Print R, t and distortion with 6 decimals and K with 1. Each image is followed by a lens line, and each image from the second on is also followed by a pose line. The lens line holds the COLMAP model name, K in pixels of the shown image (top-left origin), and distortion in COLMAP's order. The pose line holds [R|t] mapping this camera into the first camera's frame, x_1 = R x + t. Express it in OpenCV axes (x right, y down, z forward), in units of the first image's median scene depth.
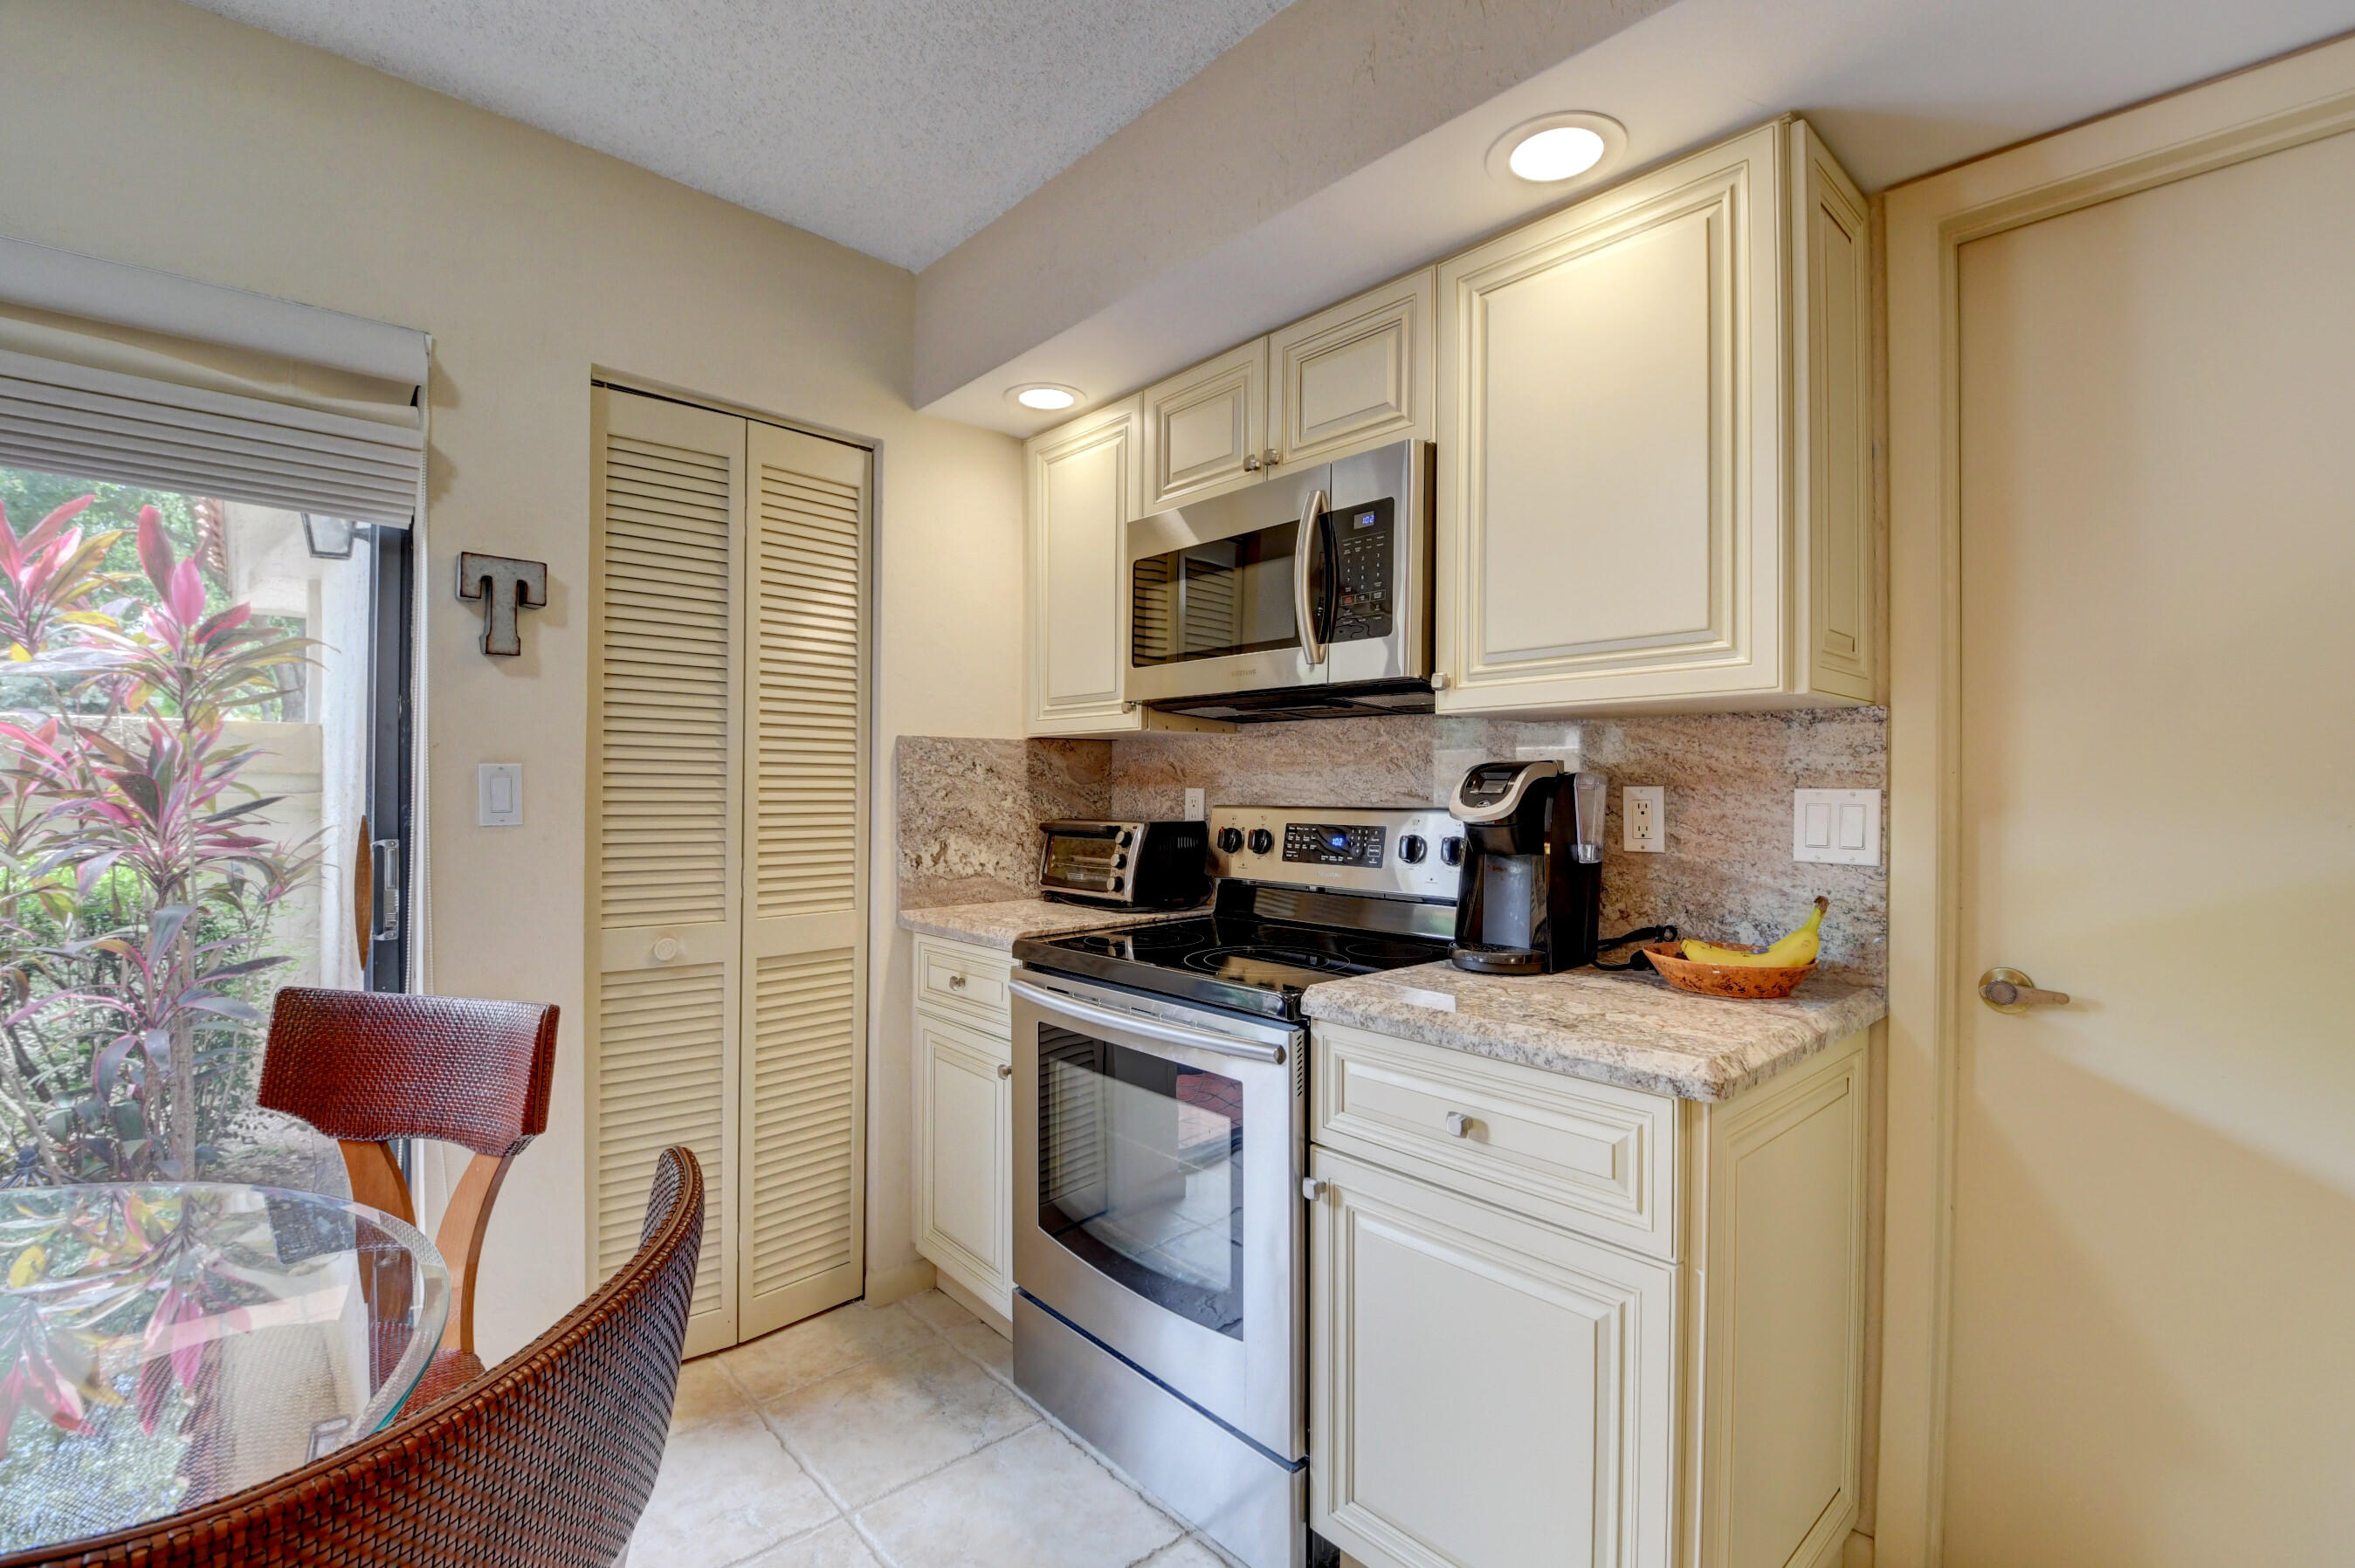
lens RADIAL K [[1024.7, 0, 1186.6], [0, 1024.7, 791.3], [0, 0, 1]] dist [-0.020257, -0.000490]
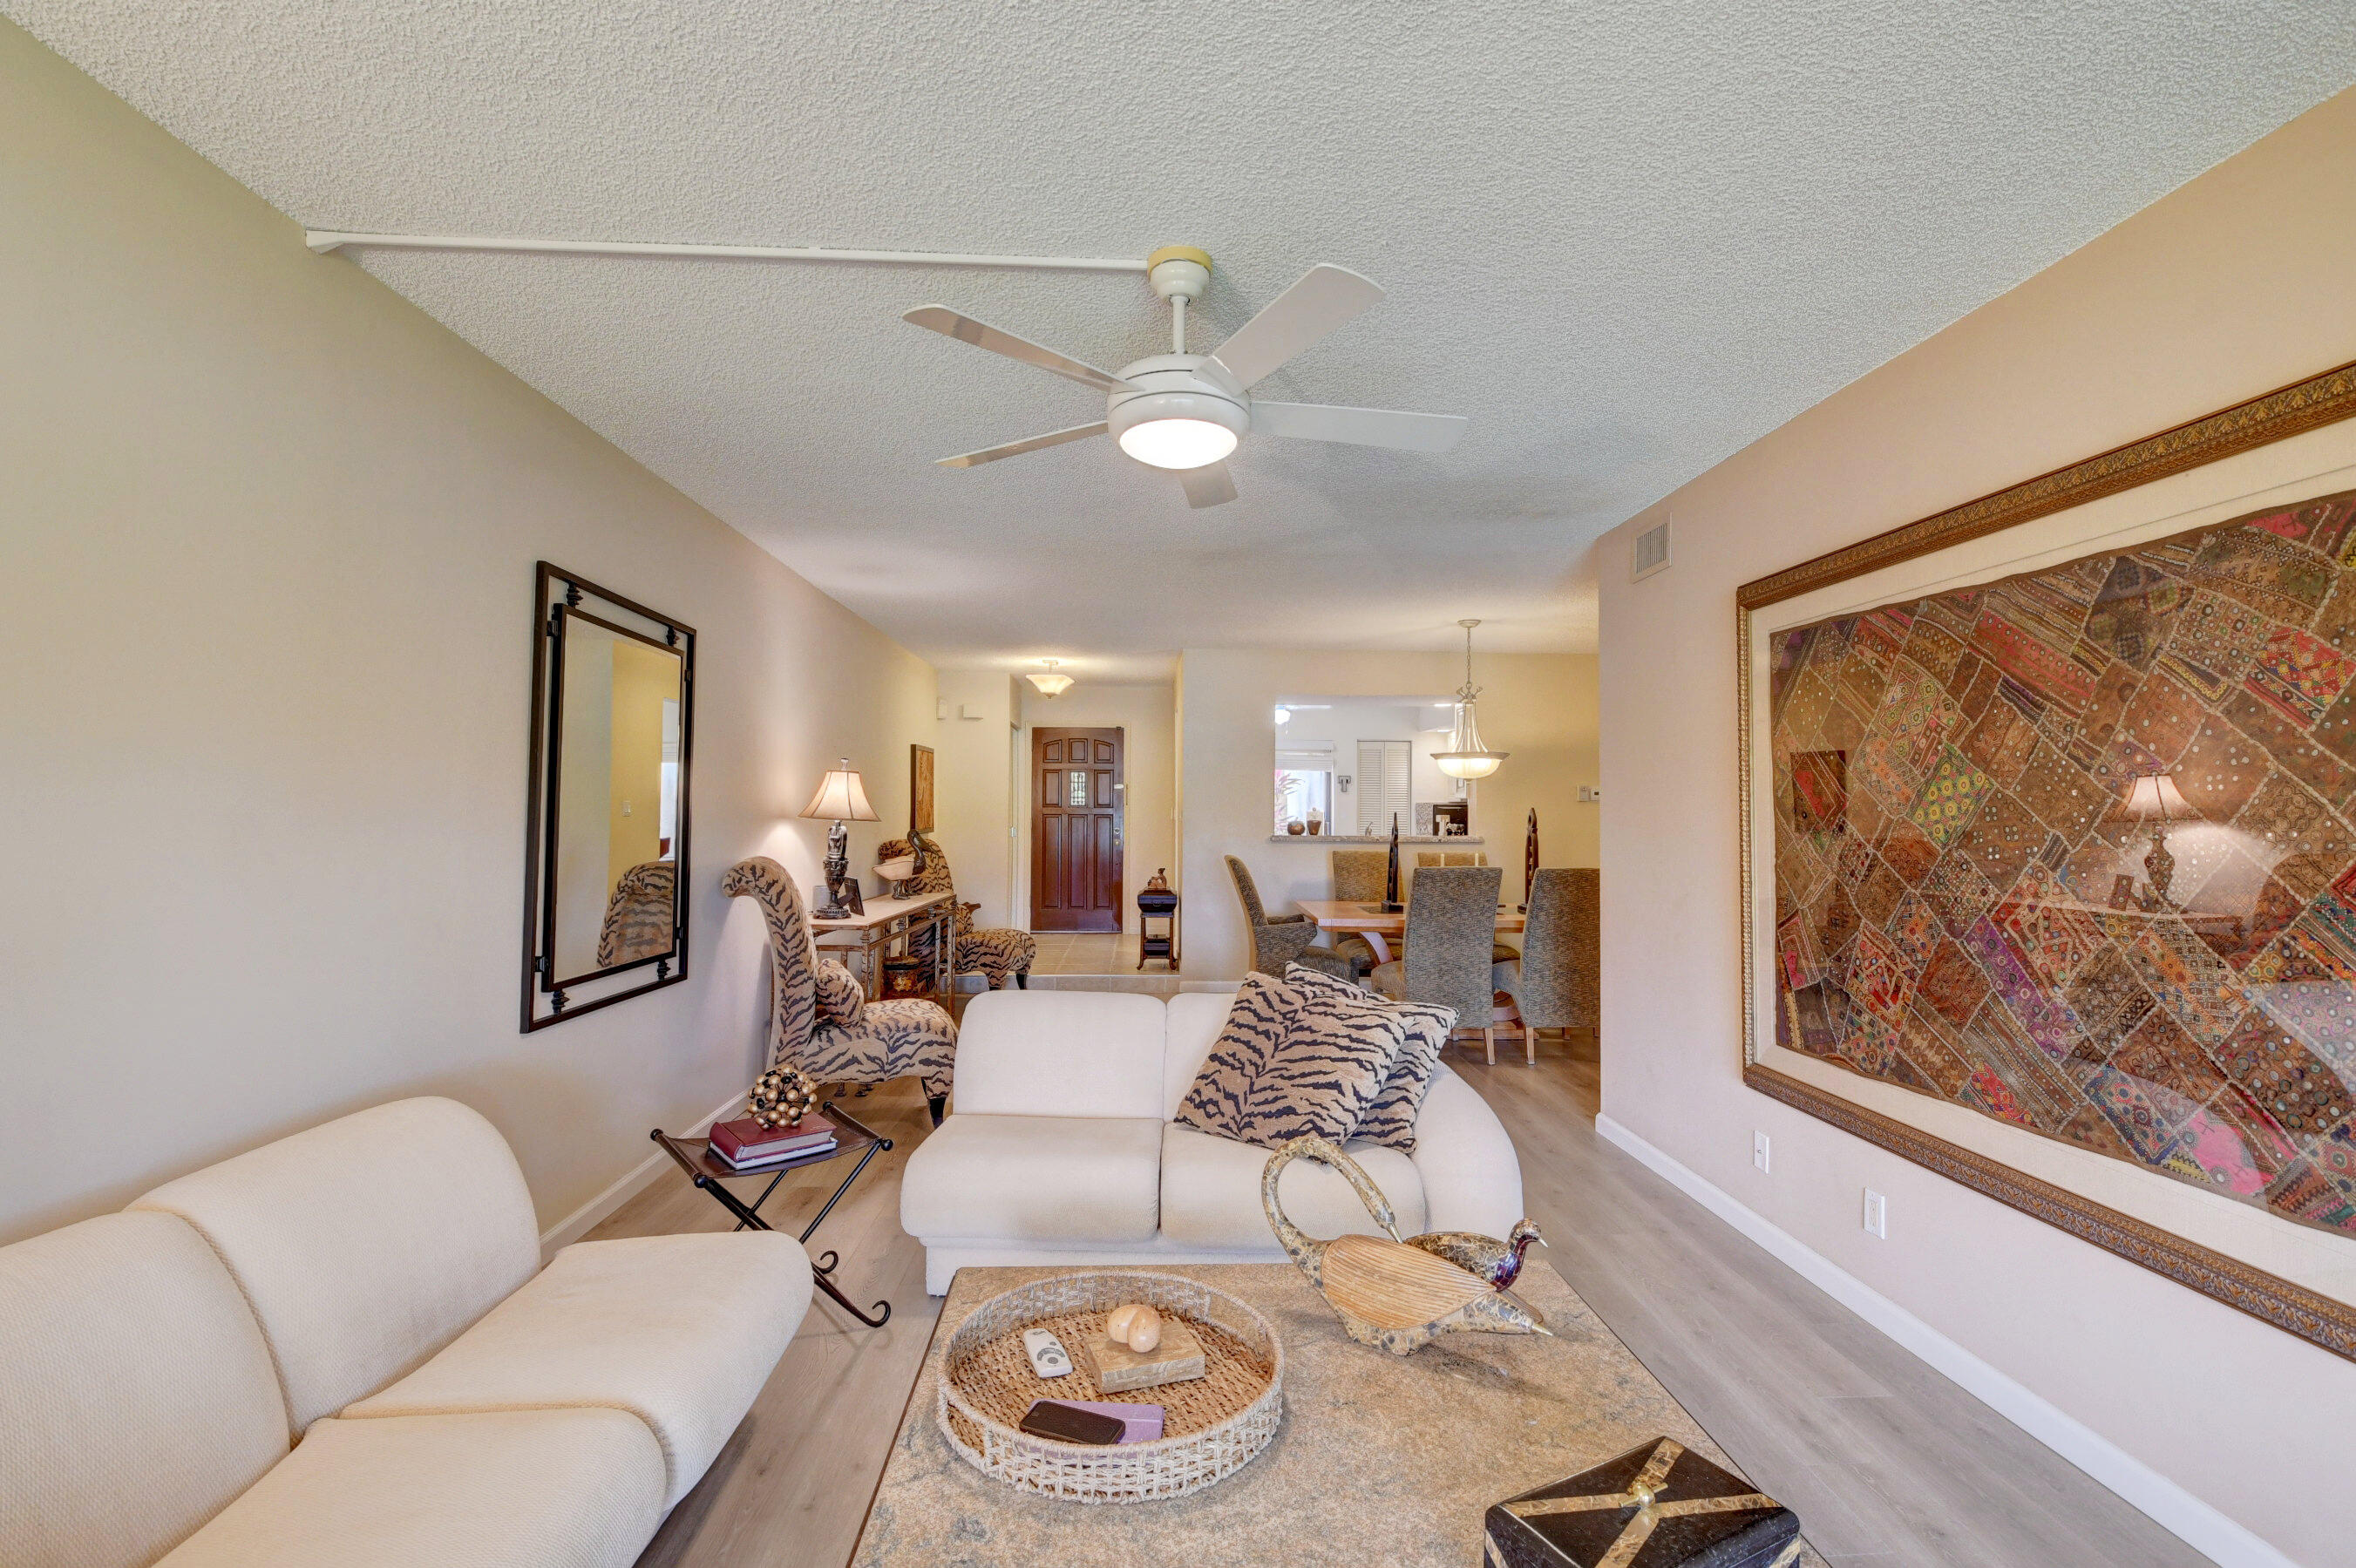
lens RADIAL K [[1025.2, 0, 1187.1], [0, 1025.2, 791.3], [0, 0, 1]] dist [-0.020257, -0.000490]
pose [[0.764436, -0.011584, -0.644595, 2.576878], [-0.003886, 0.999738, -0.022576, 0.007106], [0.644687, 0.019763, 0.764191, -4.325855]]
